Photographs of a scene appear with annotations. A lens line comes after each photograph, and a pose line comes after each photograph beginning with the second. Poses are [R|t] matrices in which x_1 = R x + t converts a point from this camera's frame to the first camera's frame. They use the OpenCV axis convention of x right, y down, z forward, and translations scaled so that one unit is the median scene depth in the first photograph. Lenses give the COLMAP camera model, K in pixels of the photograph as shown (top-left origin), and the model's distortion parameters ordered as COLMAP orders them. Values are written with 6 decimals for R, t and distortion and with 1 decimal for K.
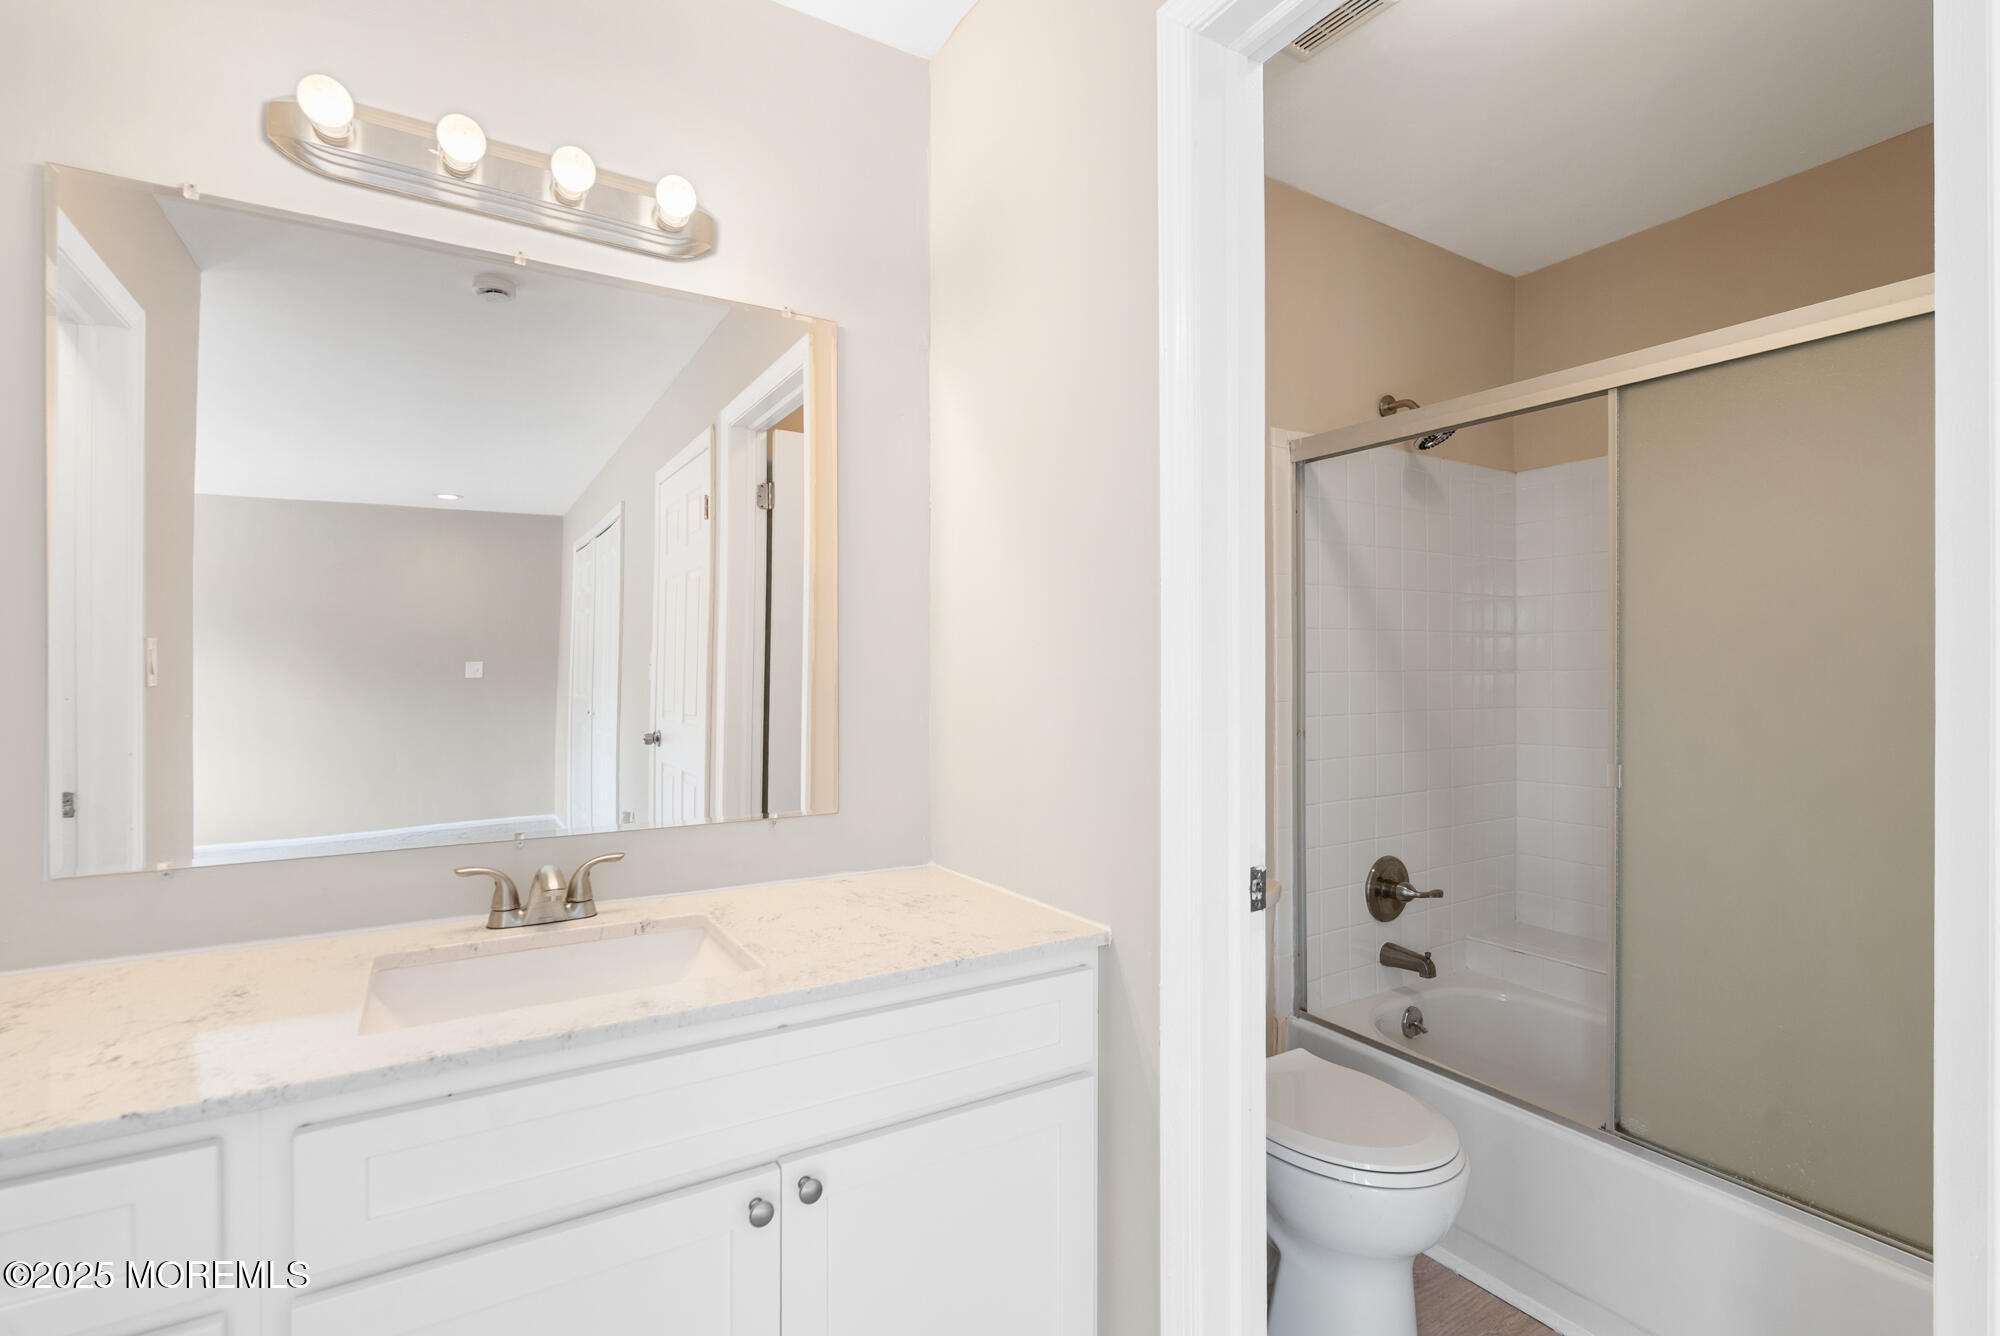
lens RADIAL K [[940.9, 0, 997.9], [0, 940.9, 674.6], [0, 0, 1]] dist [-0.000198, -0.000089]
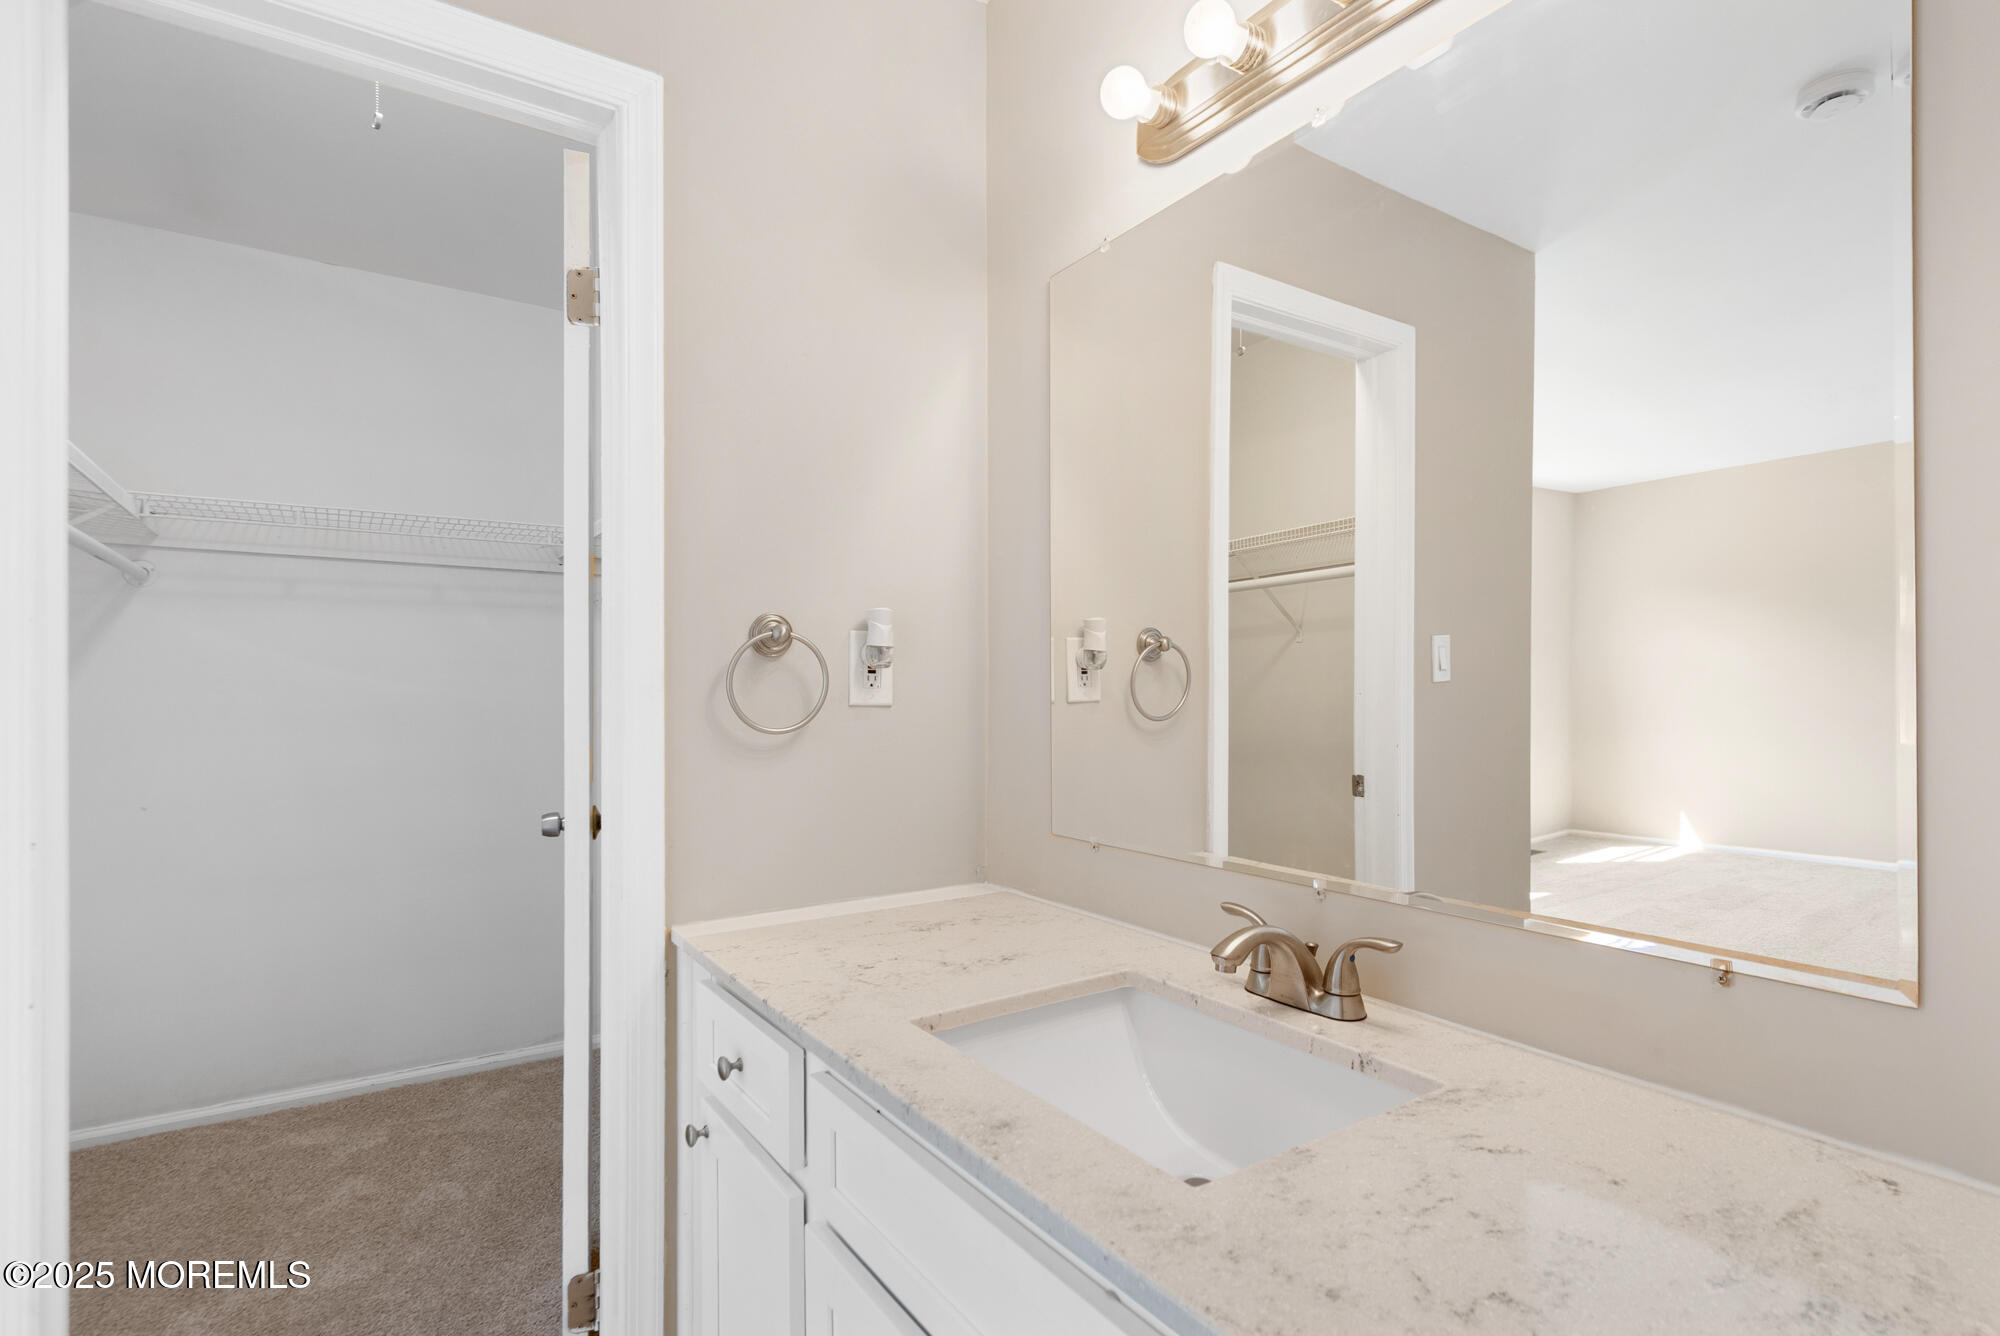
lens RADIAL K [[990.8, 0, 999.5], [0, 990.8, 689.7], [0, 0, 1]] dist [0.000548, -0.000006]
pose [[0.047227, 0.009521, -0.998839, 0.287352], [0.002388, 0.999951, 0.009644, 0.007339], [0.998881, -0.002840, 0.047202, 0.737831]]
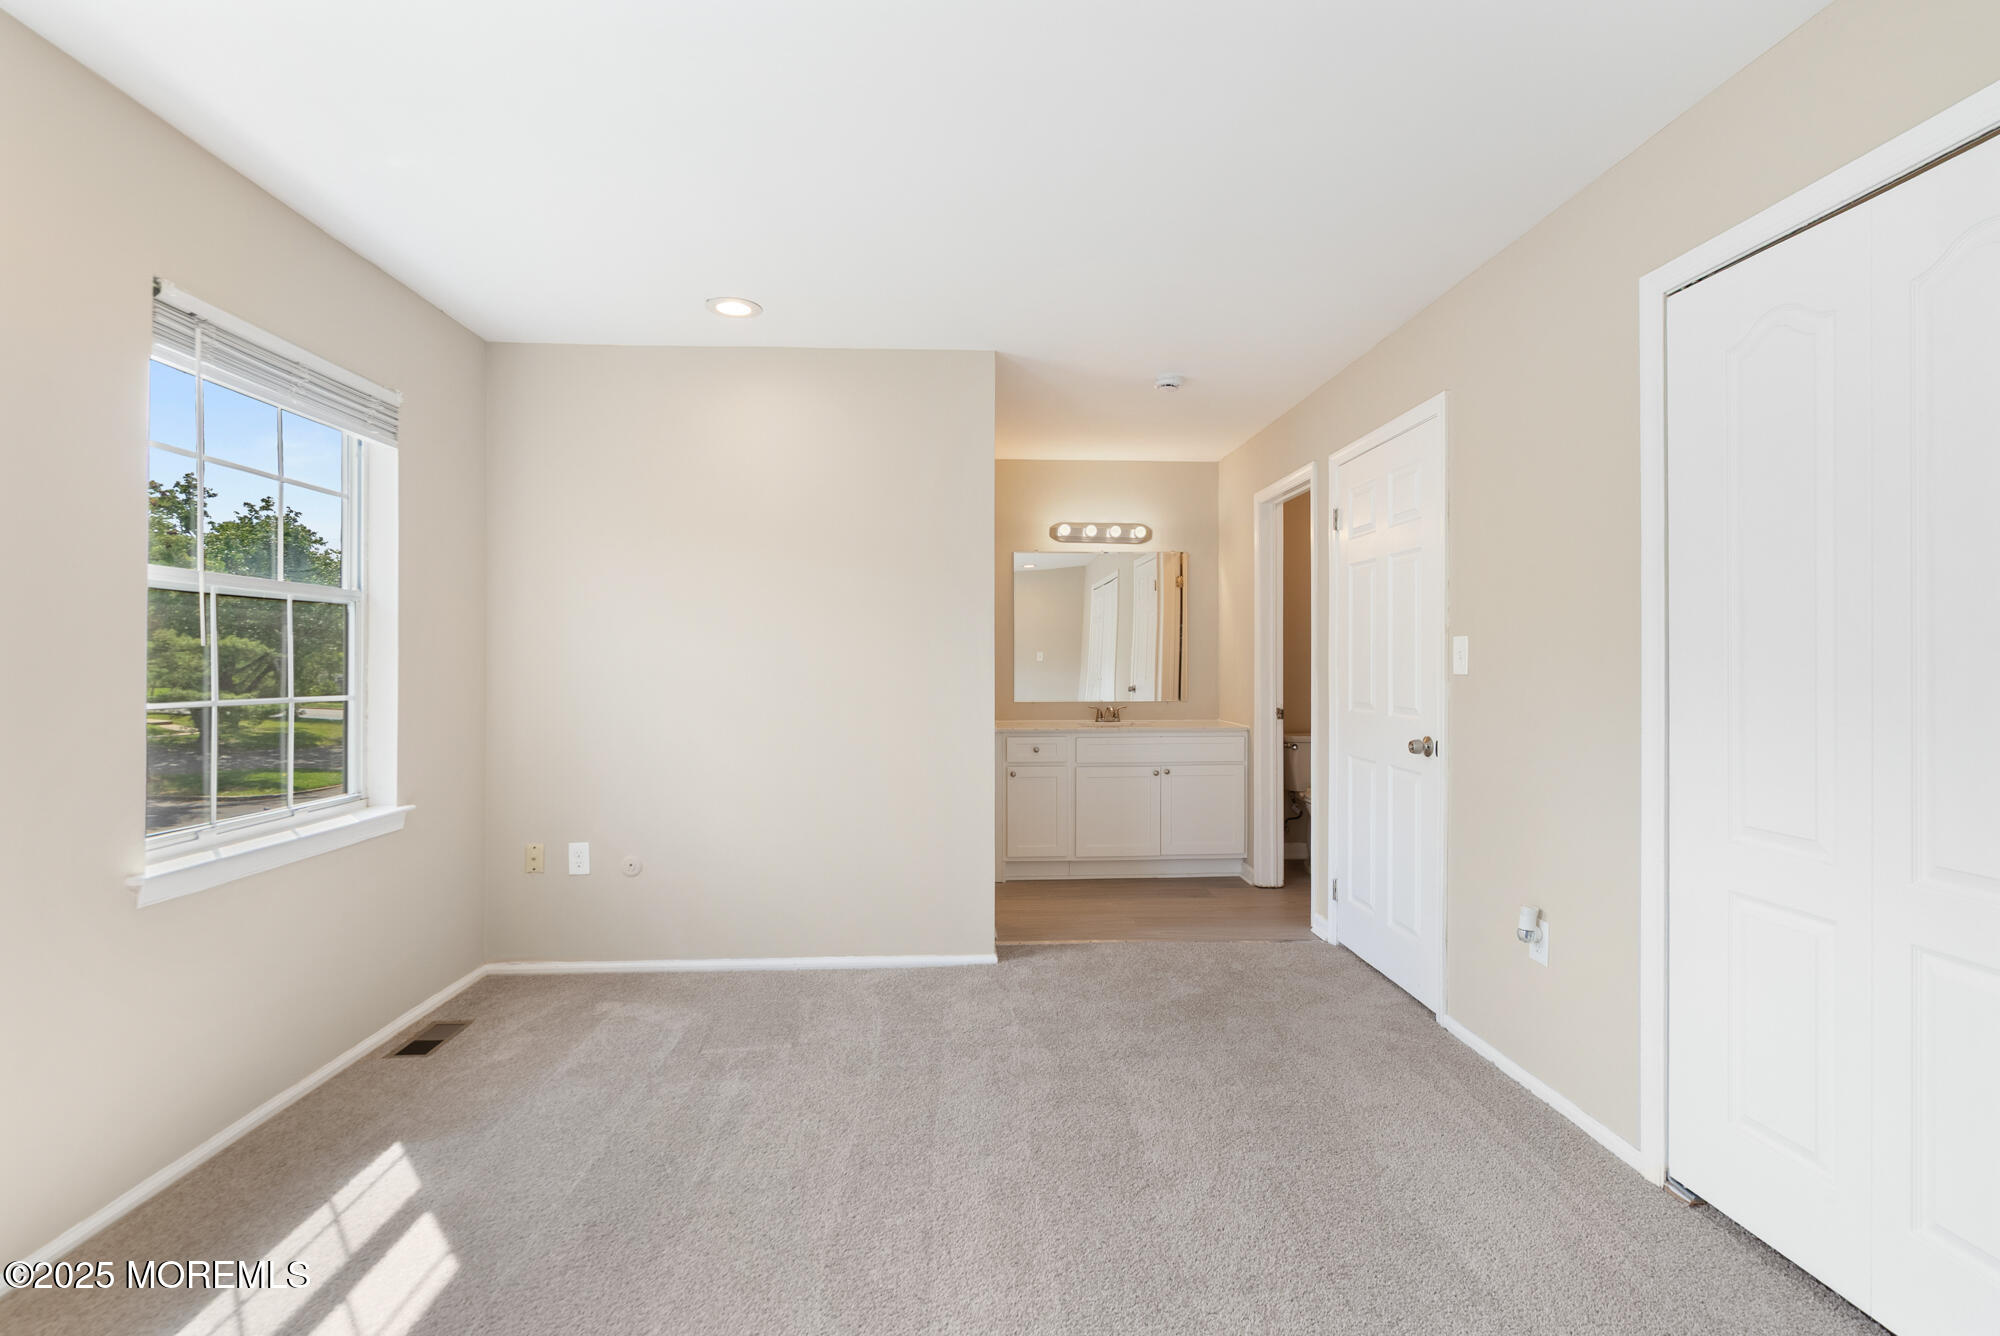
lens RADIAL K [[940.9, 0, 997.9], [0, 940.9, 674.6], [0, 0, 1]] dist [-0.000198, -0.000089]
pose [[0.883136, 0.009673, -0.469017, 0.992937], [-0.002596, 0.999873, 0.015734, 0.005889], [0.469110, -0.012678, 0.883049, -2.794319]]
